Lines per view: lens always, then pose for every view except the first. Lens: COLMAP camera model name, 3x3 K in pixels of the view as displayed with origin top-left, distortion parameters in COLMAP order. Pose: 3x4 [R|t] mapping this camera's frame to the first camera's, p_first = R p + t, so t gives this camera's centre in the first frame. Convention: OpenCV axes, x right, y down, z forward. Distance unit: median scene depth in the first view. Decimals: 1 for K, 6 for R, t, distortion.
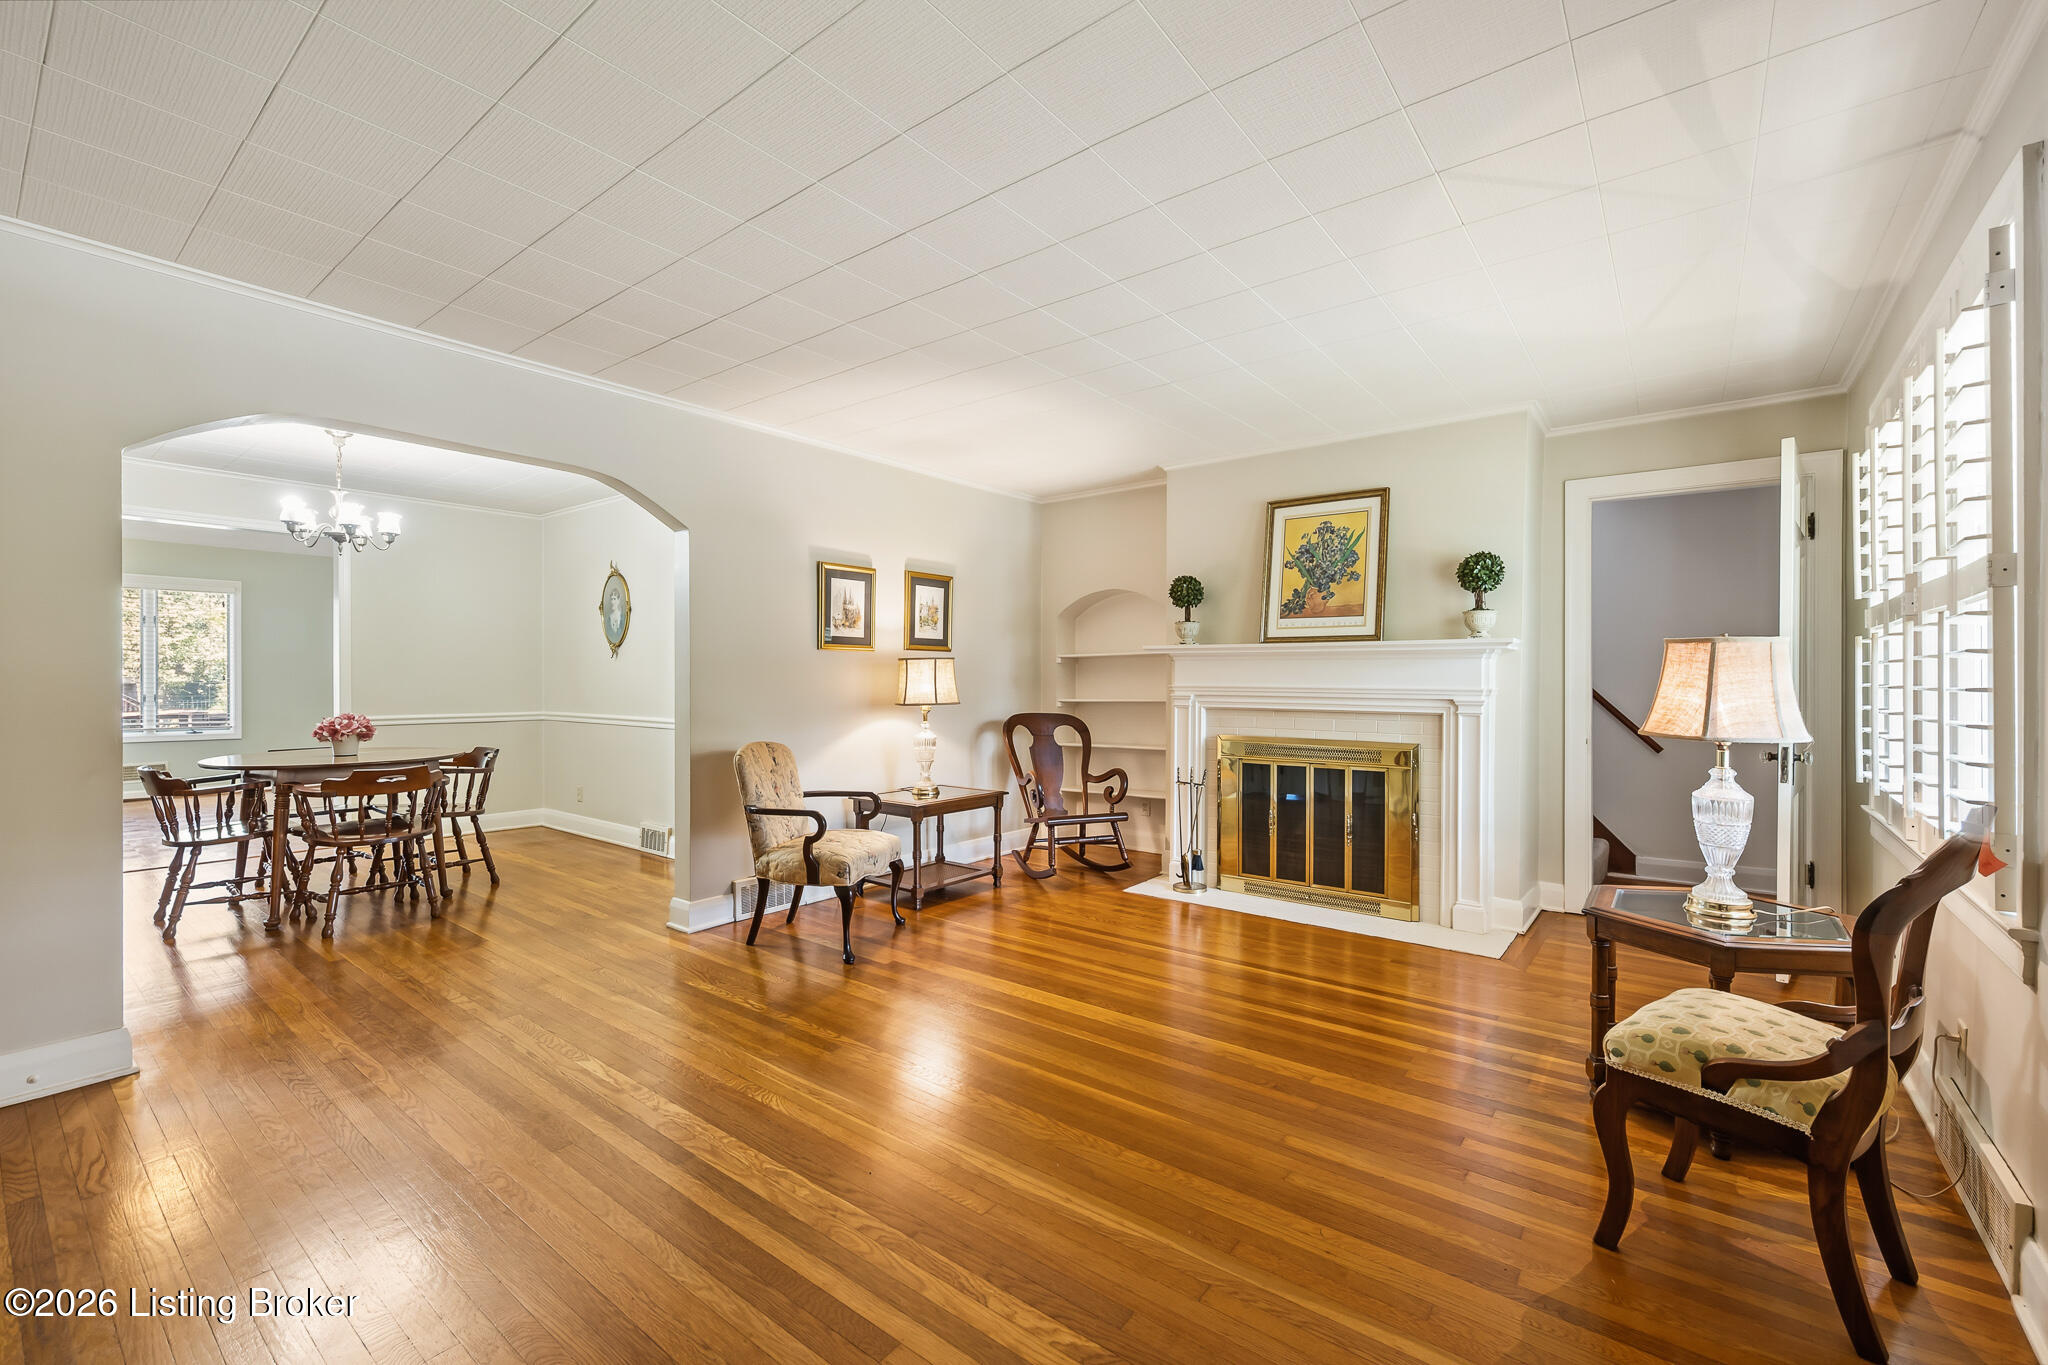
lens RADIAL K [[844.7, 0, 1020.9], [0, 844.7, 686.4], [0, 0, 1]] dist [0.001056, 0.000102]
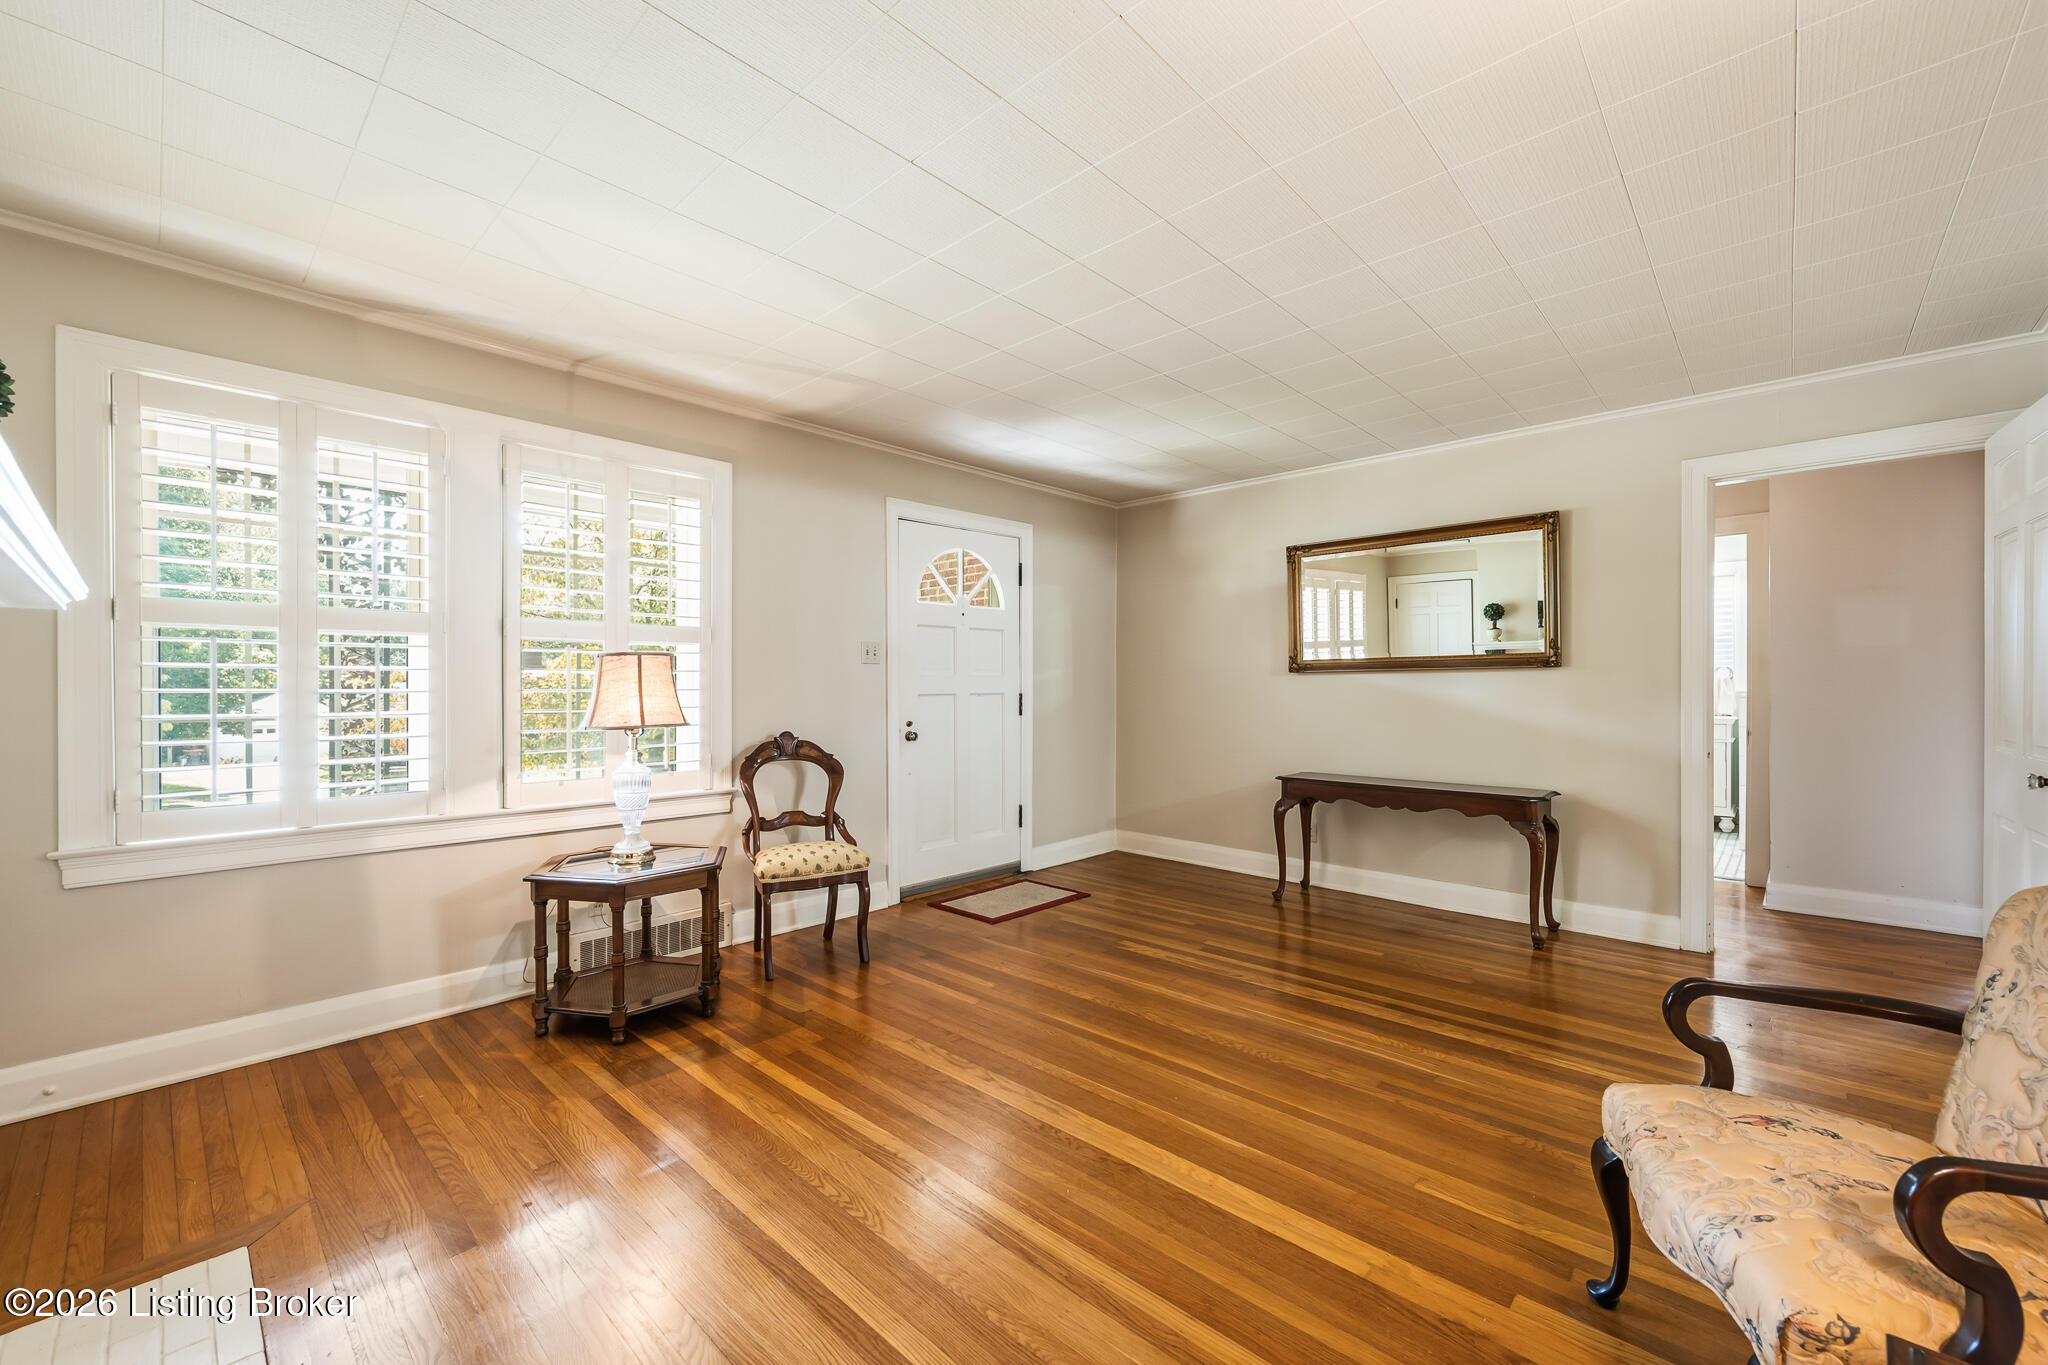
lens RADIAL K [[817.9, 0, 1015.9], [0, 817.9, 692.2], [0, 0, 1]] dist [0.001170, 0.000034]
pose [[-0.995596, -0.000193, 0.093748, 0.057077], [0.000940, 0.999927, 0.012037, -0.006905], [-0.093744, 0.012072, -0.995523, 1.165285]]
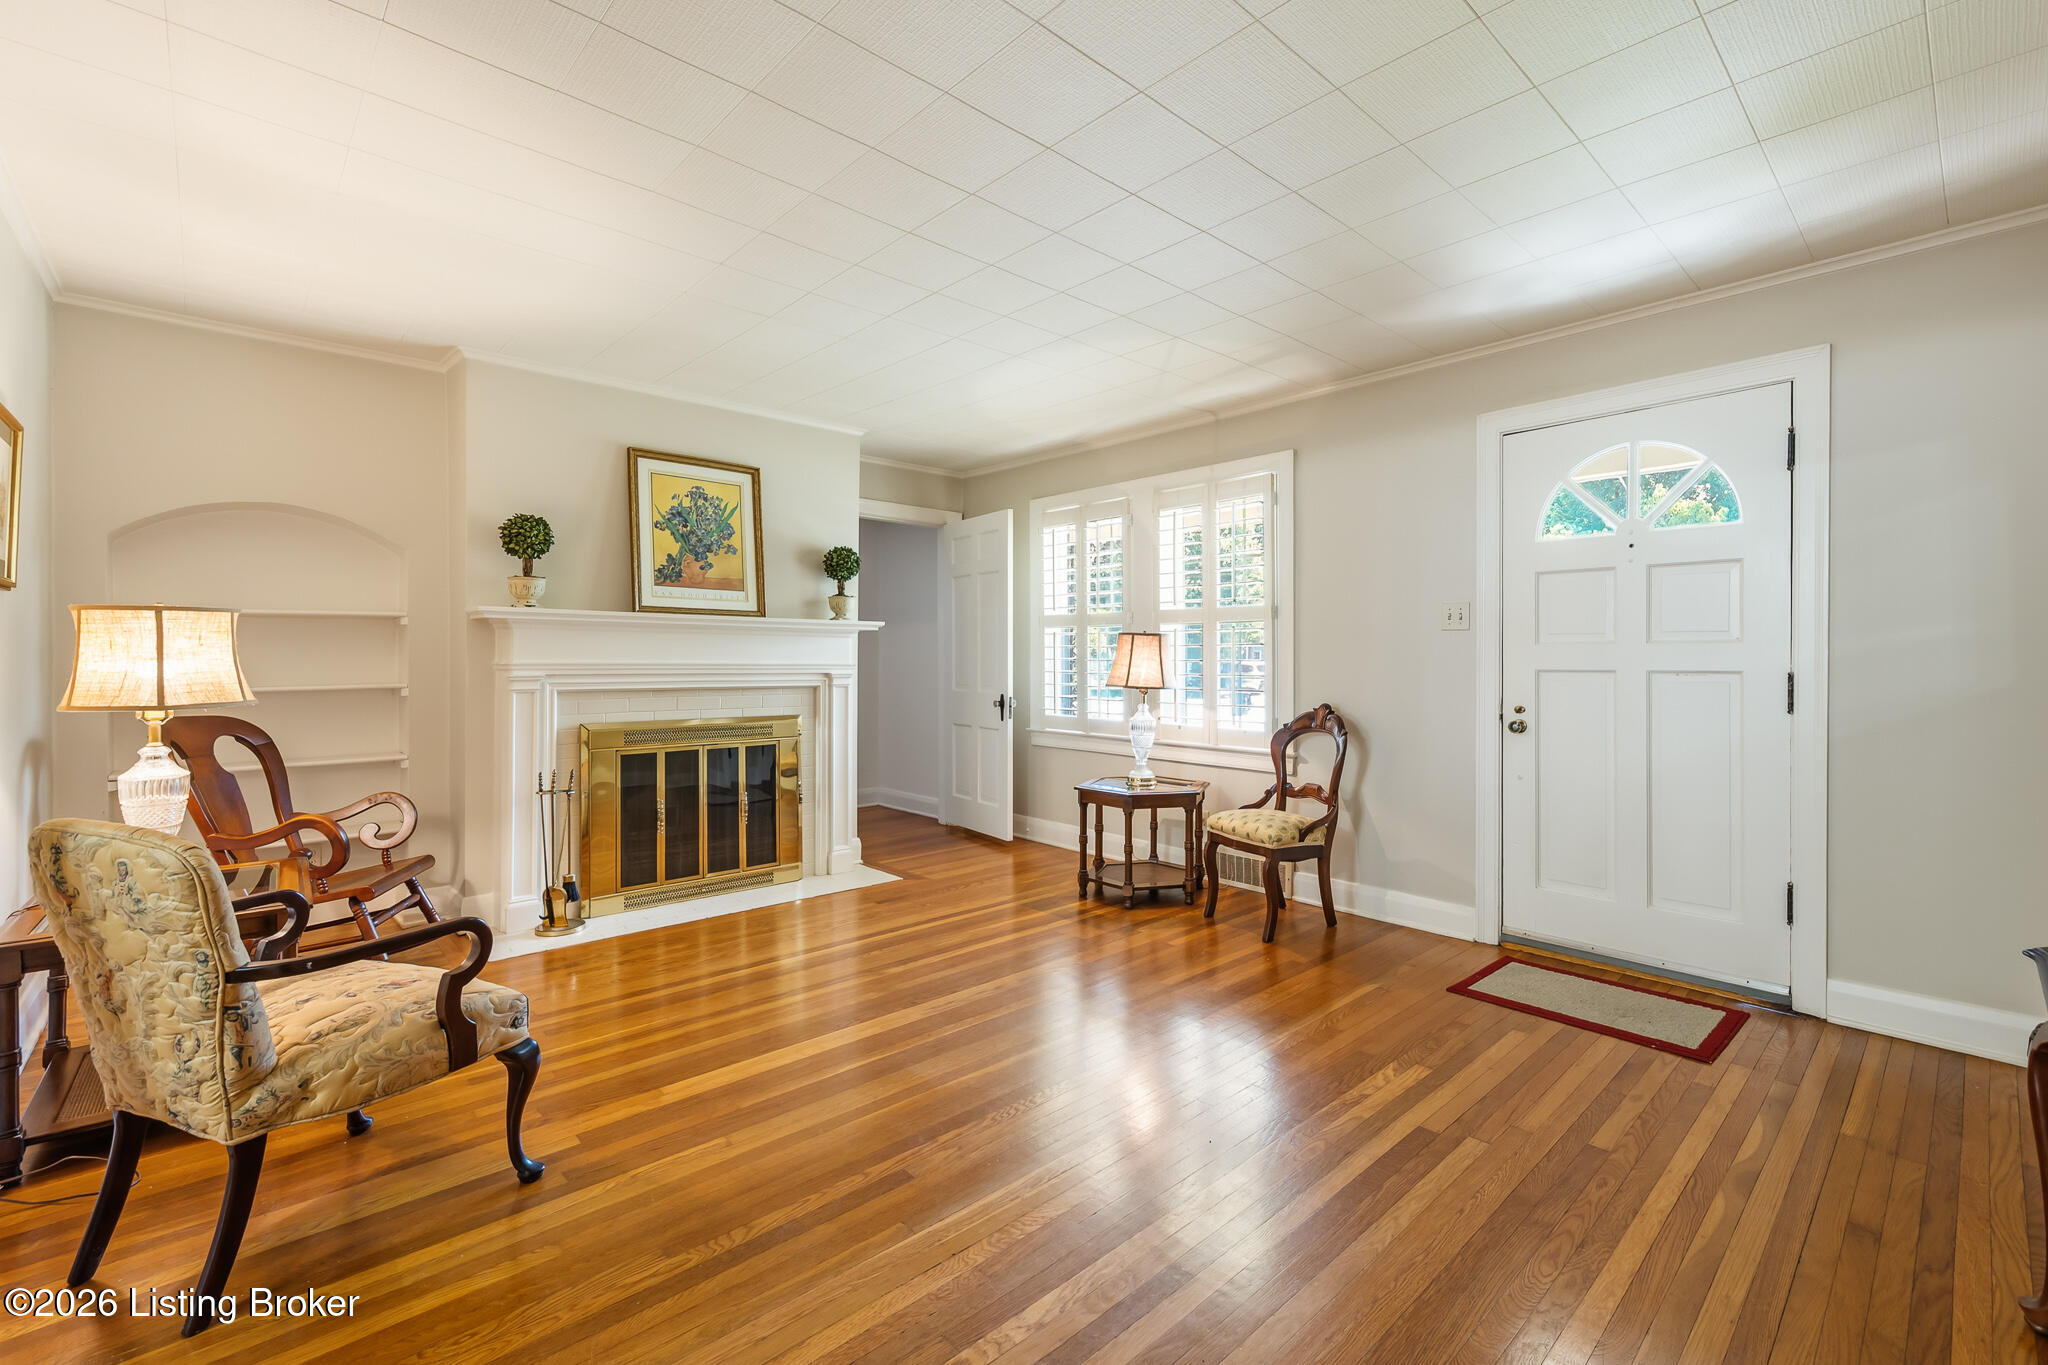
lens RADIAL K [[890.3, 0, 1082.4], [0, 890.3, 657.0], [0, 0, 1]] dist [0.015541, 0.000011]
pose [[0.136987, -0.003851, 0.990565, -0.575518], [0.004049, 0.999986, 0.003328, -0.007700], [-0.990565, 0.003555, 0.137001, 0.453098]]
